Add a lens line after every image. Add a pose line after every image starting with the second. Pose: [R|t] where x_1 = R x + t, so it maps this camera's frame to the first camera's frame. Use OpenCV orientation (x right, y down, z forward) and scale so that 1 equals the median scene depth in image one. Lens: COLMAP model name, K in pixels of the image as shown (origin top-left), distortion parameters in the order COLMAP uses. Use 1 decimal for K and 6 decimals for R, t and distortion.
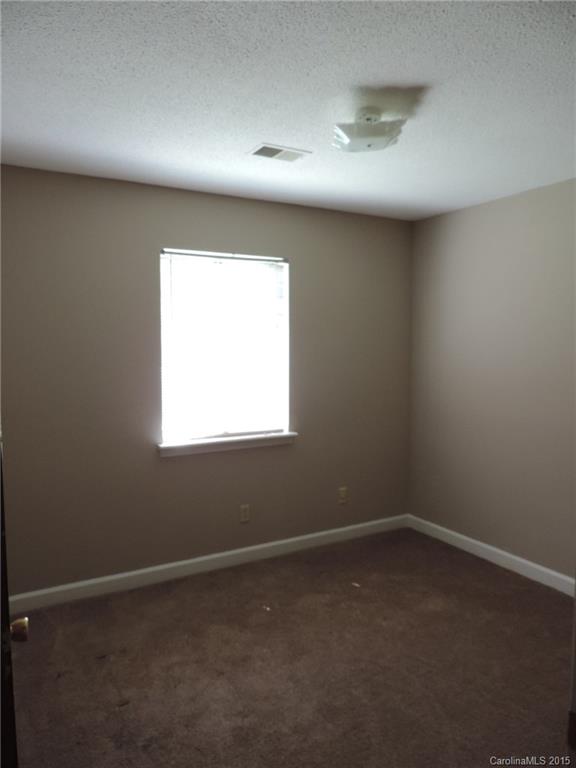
lens RADIAL K [[549.3, 0, 282.2], [0, 549.3, 384.1], [0, 0, 1]] dist [-0.028441, 0.021517]
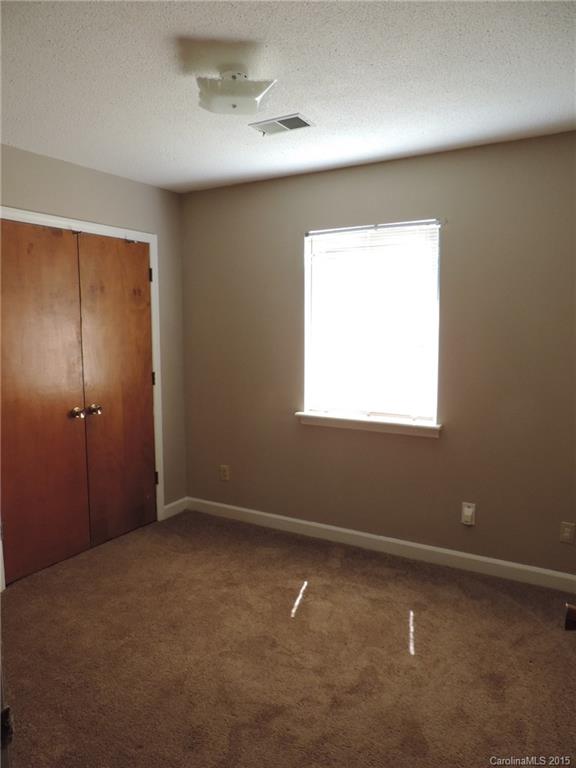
lens RADIAL K [[549.3, 0, 282.2], [0, 549.3, 384.1], [0, 0, 1]] dist [-0.028441, 0.021517]
pose [[0.498658, 0.099720, -0.861044, 0.691619], [-0.065796, 0.994849, 0.077112, -0.027002], [0.864298, 0.018200, 0.502651, 0.402833]]
